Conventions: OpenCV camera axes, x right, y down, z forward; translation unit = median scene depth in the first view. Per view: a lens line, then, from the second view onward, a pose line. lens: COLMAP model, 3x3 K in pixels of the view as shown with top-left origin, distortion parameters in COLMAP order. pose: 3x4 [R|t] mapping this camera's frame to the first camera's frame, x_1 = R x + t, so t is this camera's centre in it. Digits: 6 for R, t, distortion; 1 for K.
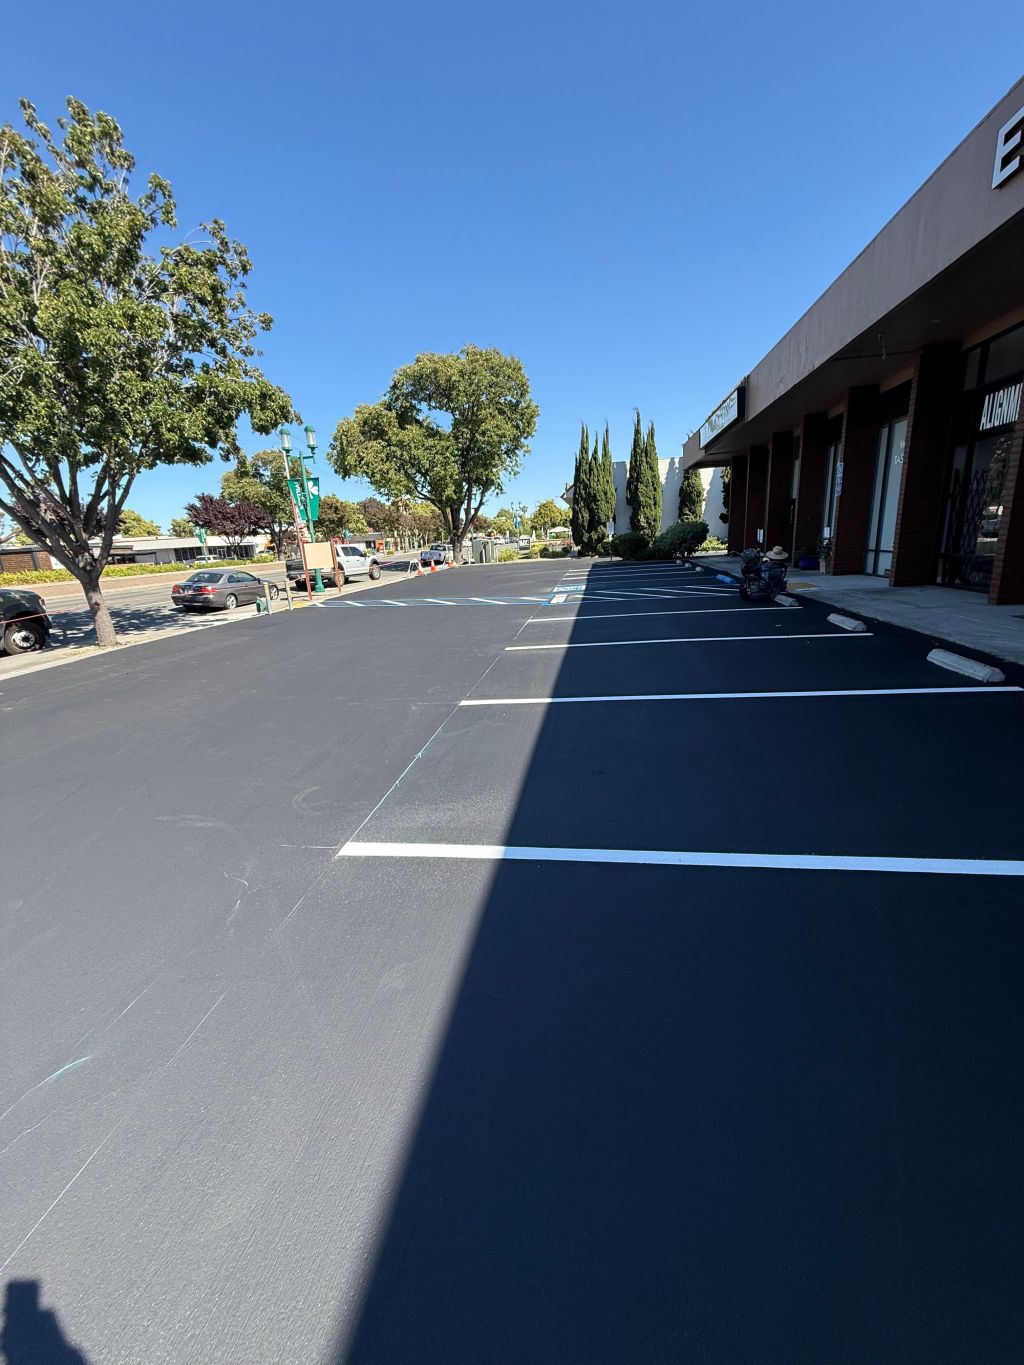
lens RADIAL K [[542.1, 0, 512.0], [0, 542.1, 682.5], [0, 0, 1]] dist [-0.000125, 0.000045]
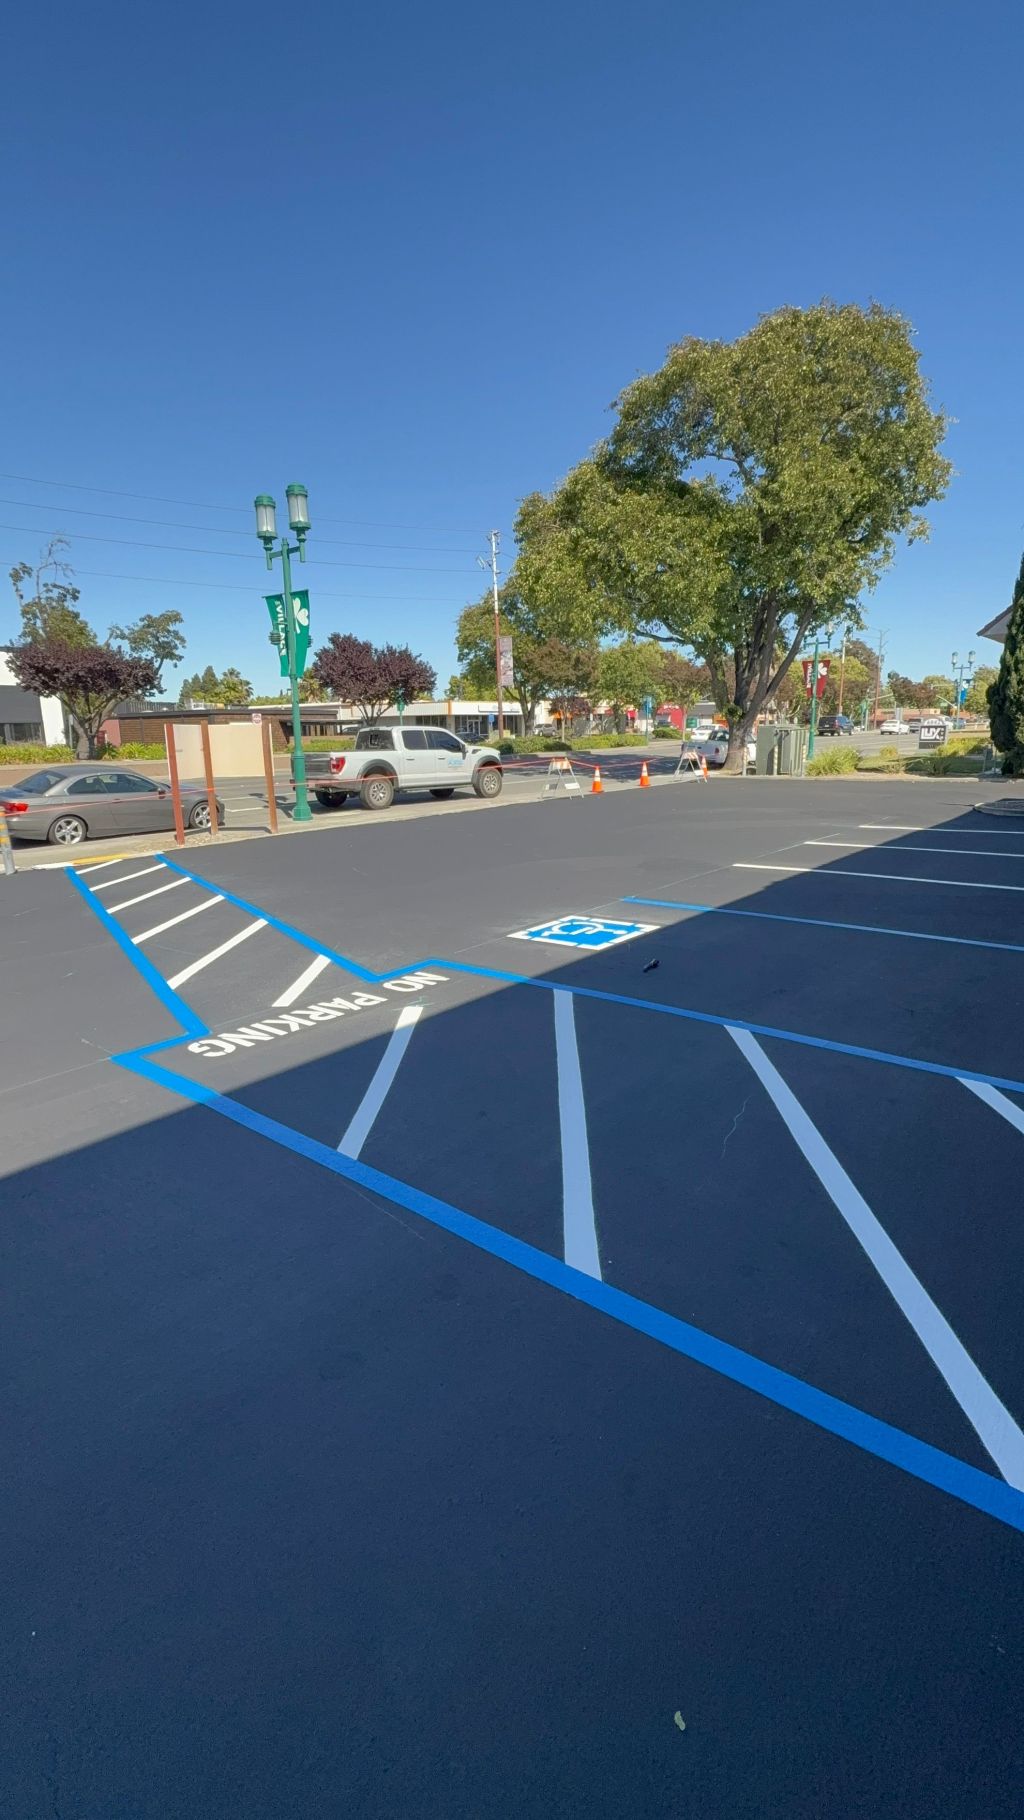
lens RADIAL K [[825.2, 0, 514.7], [0, 825.2, 903.2], [0, 0, 1]] dist [0.000924, 0.000027]
pose [[0.857423, 0.149589, -0.492392, 0.137165], [-0.164102, 0.986346, 0.013896, -0.092449], [0.487747, 0.068888, 0.870263, 0.303763]]
